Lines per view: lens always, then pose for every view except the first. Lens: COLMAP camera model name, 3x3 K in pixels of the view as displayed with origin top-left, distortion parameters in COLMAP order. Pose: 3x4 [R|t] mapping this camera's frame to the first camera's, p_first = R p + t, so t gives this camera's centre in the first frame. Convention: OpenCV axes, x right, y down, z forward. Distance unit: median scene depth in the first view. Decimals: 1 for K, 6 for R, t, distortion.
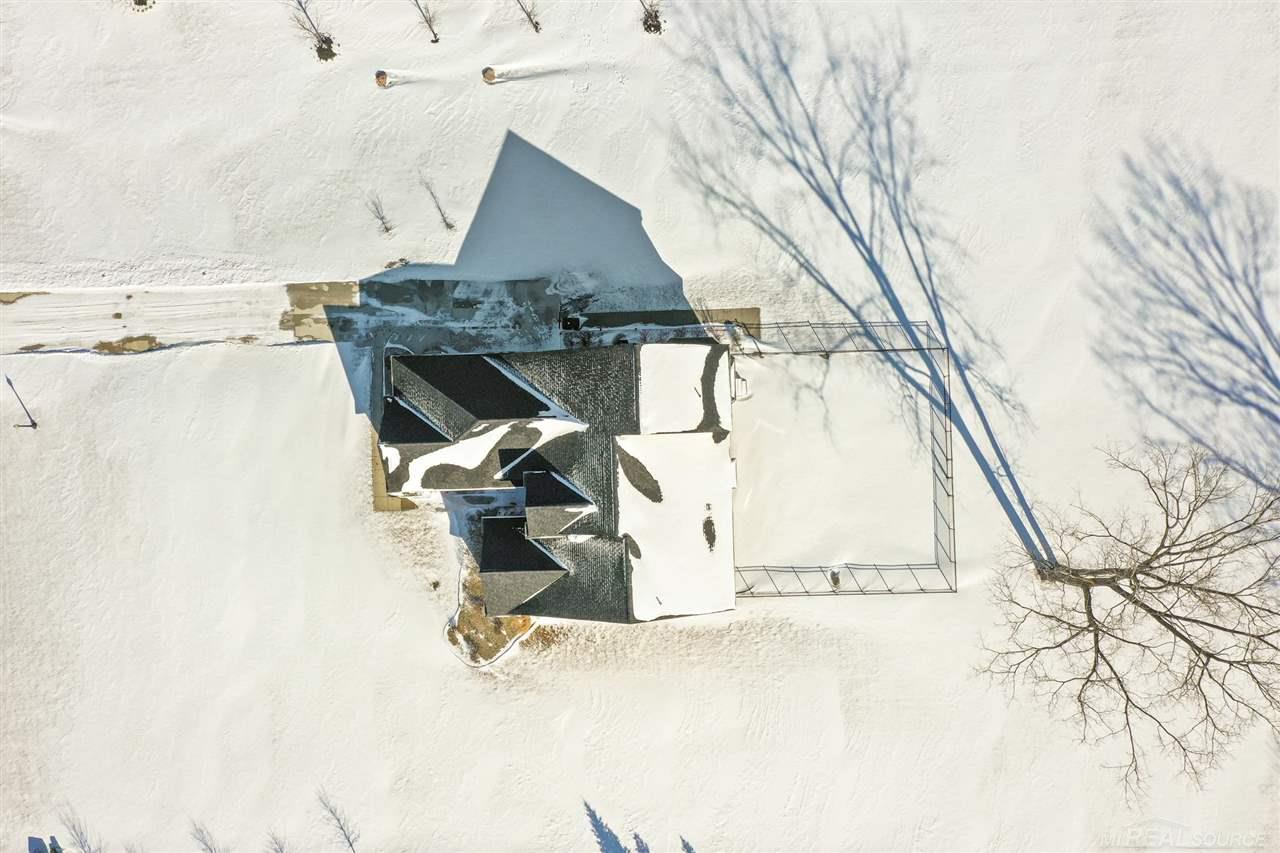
lens RADIAL K [[1088.6, 0, 638.8], [0, 1088.6, 425.6], [0, 0, 1]] dist [-0.020300, -0.012029]
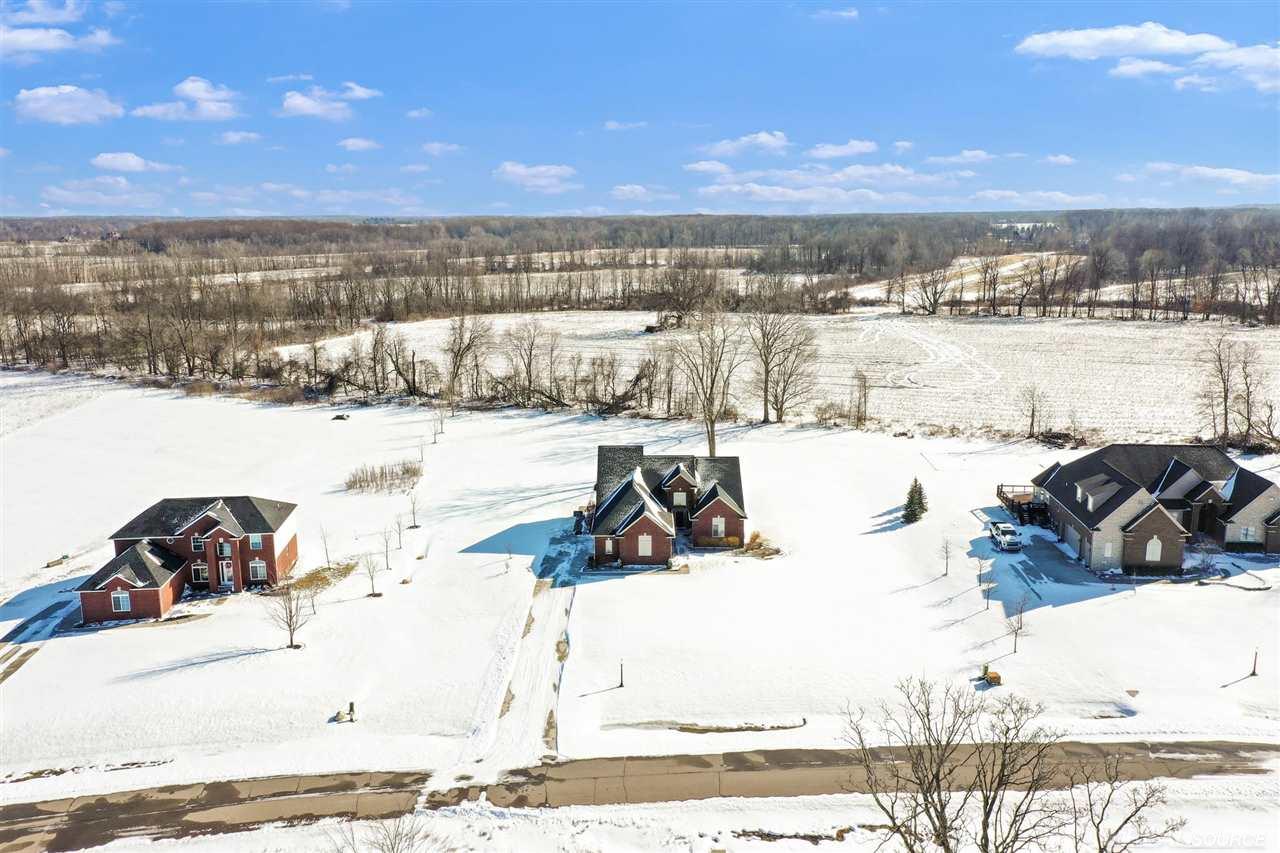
lens RADIAL K [[1088.6, 0, 640.4], [0, 1088.6, 422.7], [0, 0, 1]] dist [-0.020300, -0.012029]
pose [[0.035063, -0.189039, 0.981343, -1.704223], [0.999375, 0.002186, -0.035286, 0.064042], [0.004525, 0.981967, 0.188997, 0.501310]]
